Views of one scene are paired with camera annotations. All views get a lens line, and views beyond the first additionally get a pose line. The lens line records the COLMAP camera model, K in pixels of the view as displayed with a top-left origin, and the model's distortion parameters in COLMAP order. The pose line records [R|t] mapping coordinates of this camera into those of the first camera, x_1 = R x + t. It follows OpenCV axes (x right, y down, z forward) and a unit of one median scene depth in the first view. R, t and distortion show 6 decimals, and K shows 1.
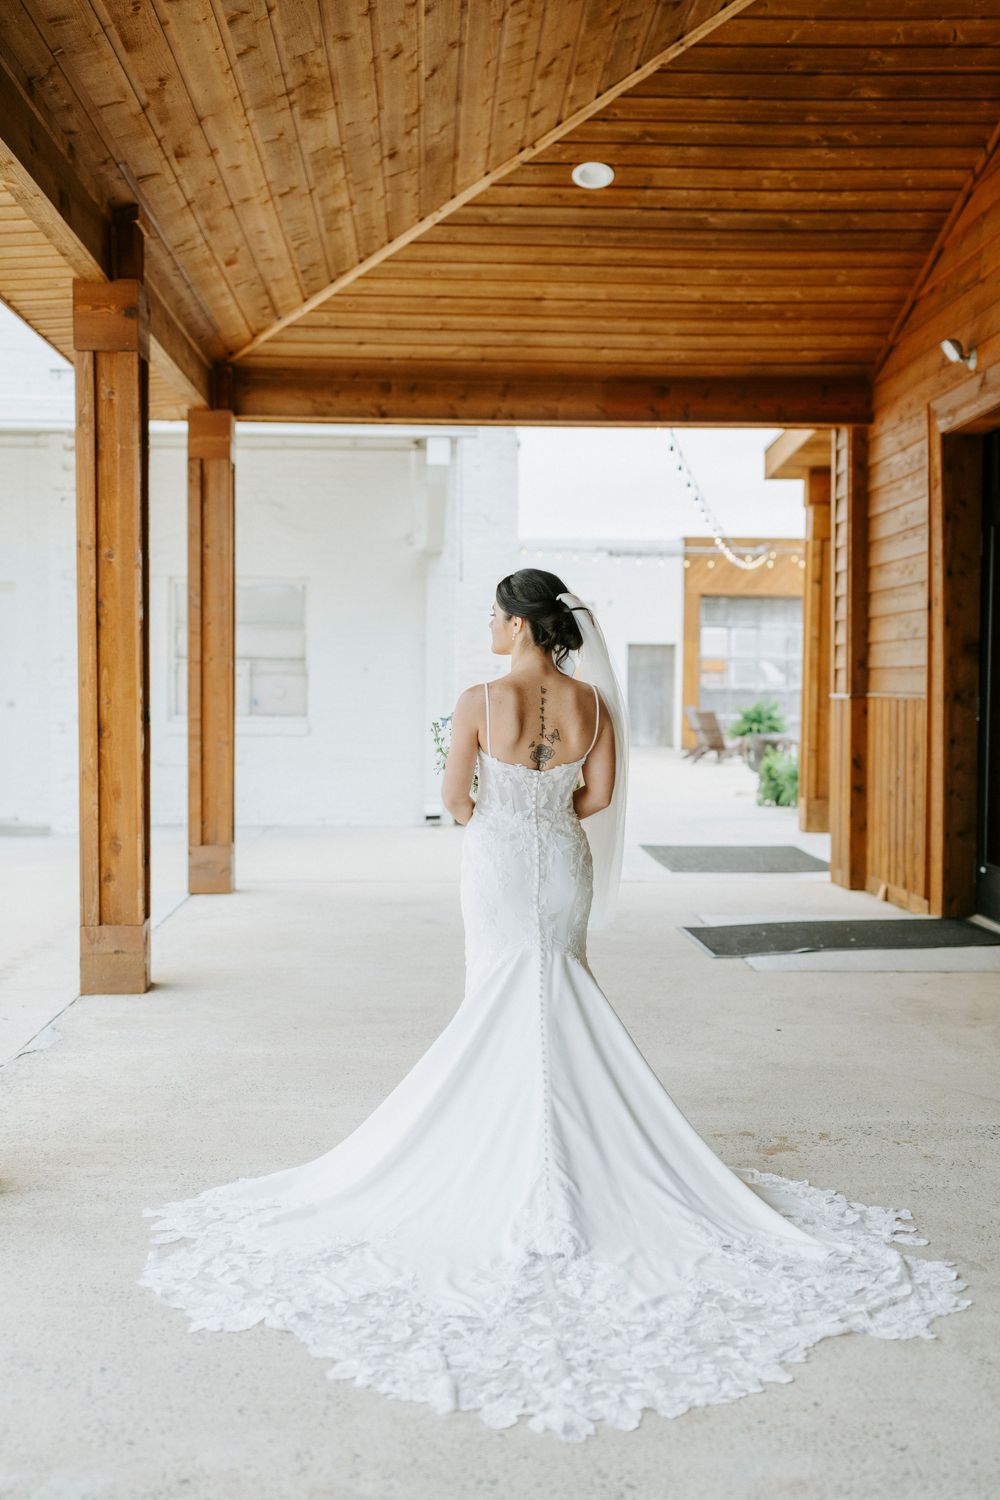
lens RADIAL K [[1782.5, 0, 502.0], [0, 1782.5, 796.4], [0, 0, 1]] dist [-0.003552, -0.020004]
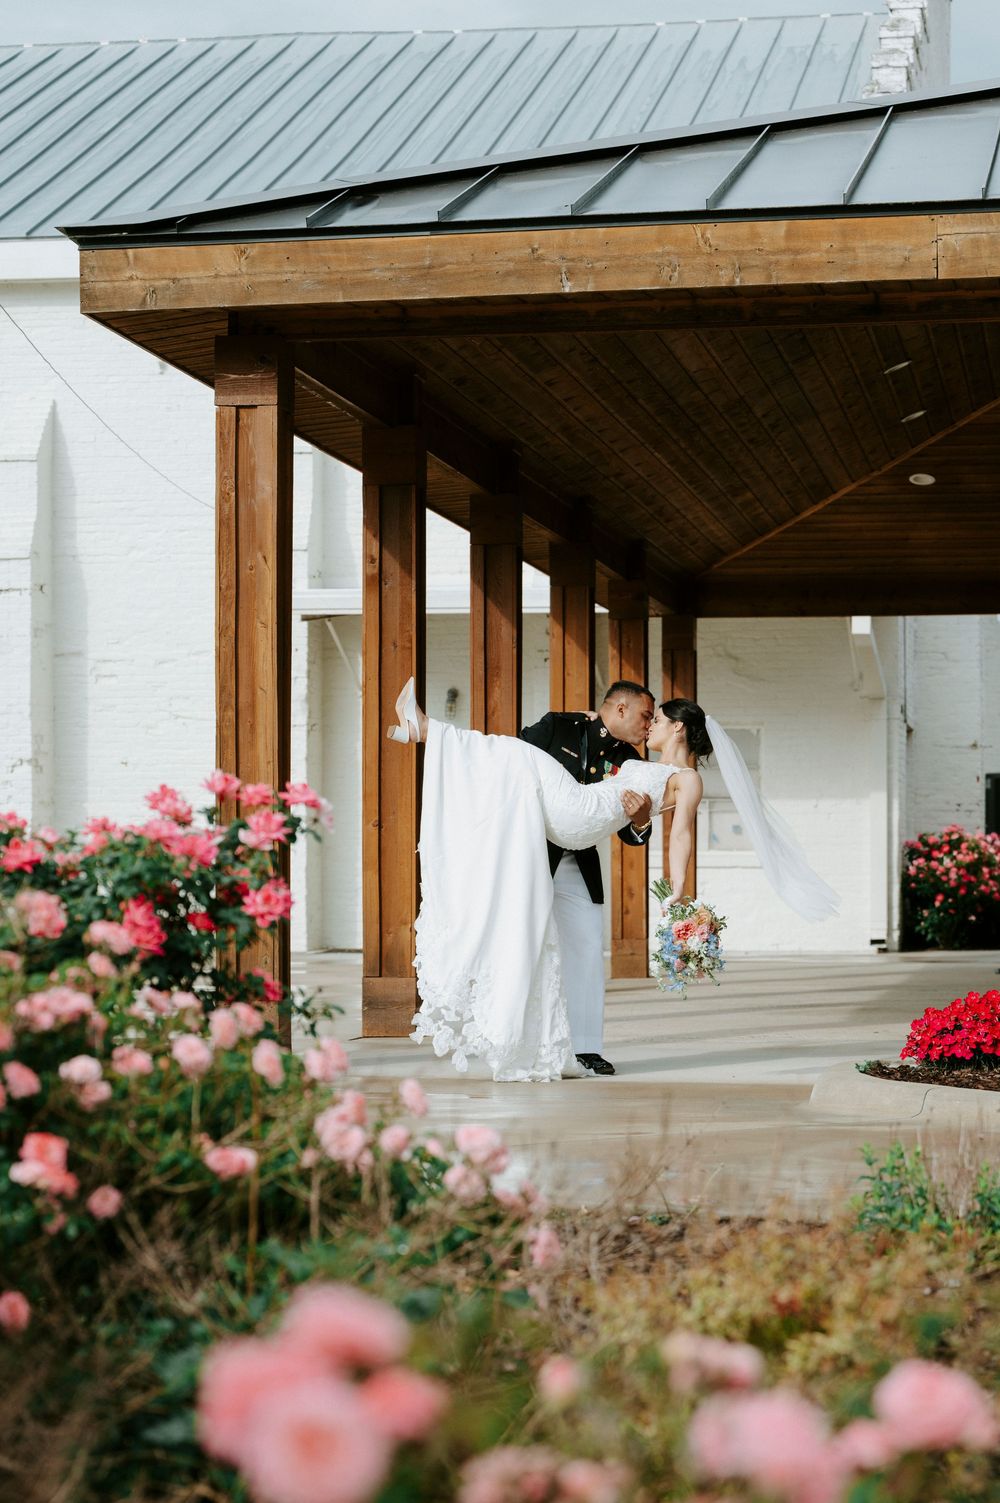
lens RADIAL K [[2966.2, 0, 538.6], [0, 2966.2, 796.8], [0, 0, 1]] dist [0.021566, 0.020355]
pose [[0.980009, -0.014450, -0.198429, 0.212454], [-0.002083, 0.996559, -0.082858, 0.133382], [0.198943, 0.081615, 0.976607, -1.447069]]
